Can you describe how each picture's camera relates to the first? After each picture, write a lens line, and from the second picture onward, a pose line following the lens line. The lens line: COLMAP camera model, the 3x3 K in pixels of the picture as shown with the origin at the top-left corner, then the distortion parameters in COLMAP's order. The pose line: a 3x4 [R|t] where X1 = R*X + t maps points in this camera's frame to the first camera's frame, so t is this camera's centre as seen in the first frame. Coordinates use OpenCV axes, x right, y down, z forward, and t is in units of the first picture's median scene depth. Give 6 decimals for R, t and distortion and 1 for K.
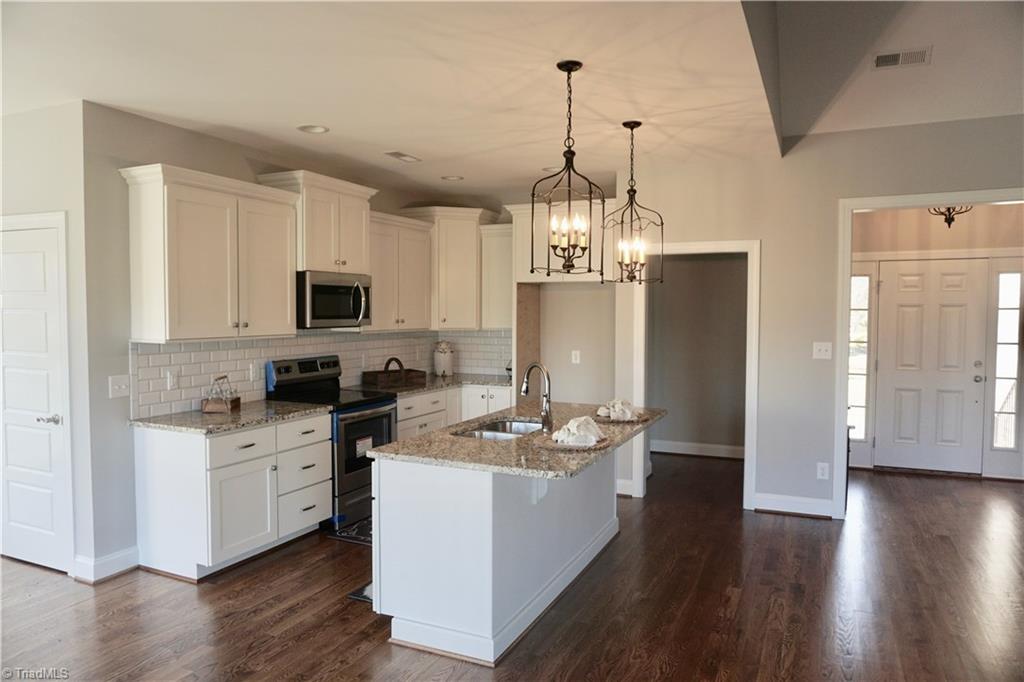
lens RADIAL K [[683.6, 0, 510.3], [0, 683.6, 343.3], [0, 0, 1]] dist [-0.056985, 0.042771]
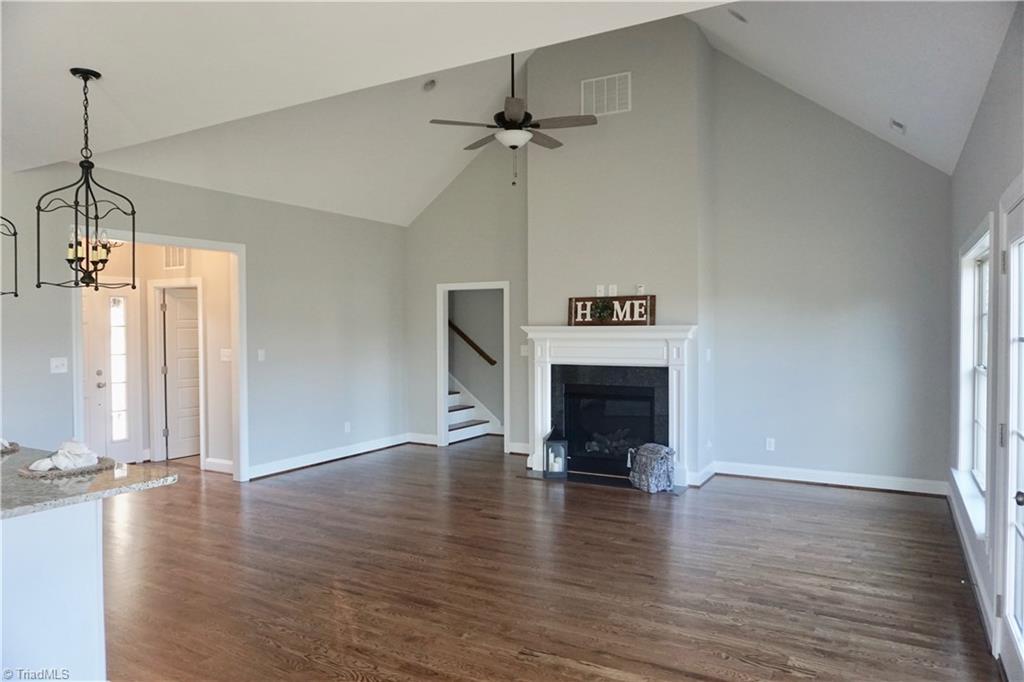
lens RADIAL K [[683.6, 0, 510.3], [0, 683.6, 343.3], [0, 0, 1]] dist [-0.056985, 0.042771]
pose [[0.088995, -0.024029, 0.995742, -0.525855], [0.051818, 0.998467, 0.019463, -0.007082], [-0.994683, 0.049866, 0.090104, 0.208290]]
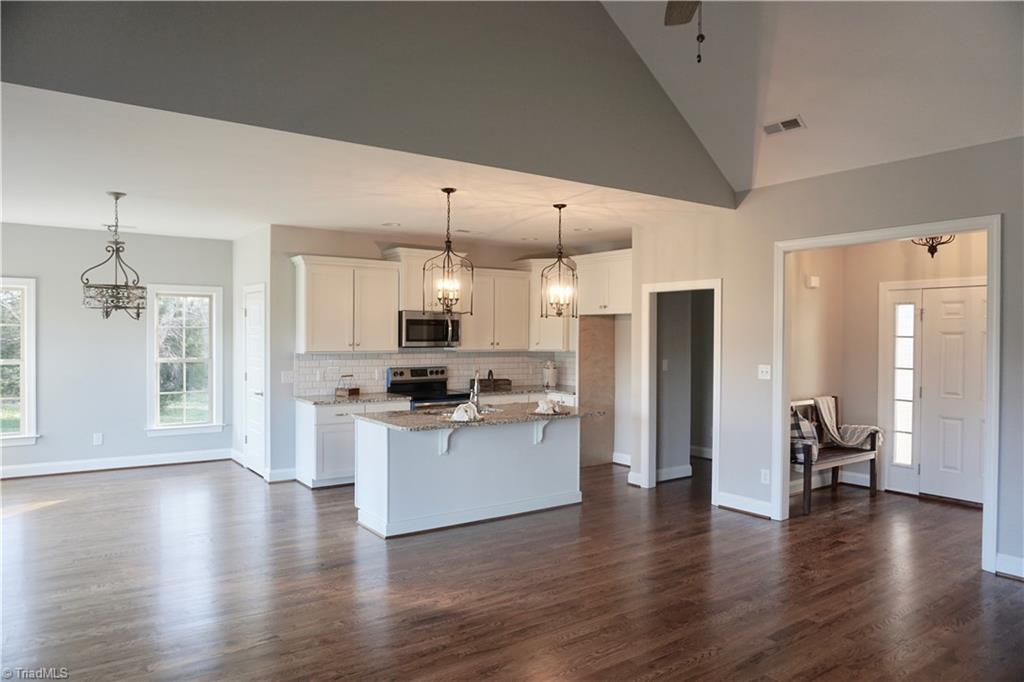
lens RADIAL K [[683.7, 0, 511.4], [0, 683.7, 343.4], [0, 0, 1]] dist [-0.052882, 0.026148]
pose [[0.867856, 0.009929, -0.496716, 0.674354], [-0.027771, 0.999207, -0.028548, 0.007213], [0.496039, 0.038570, 0.867443, -0.232422]]
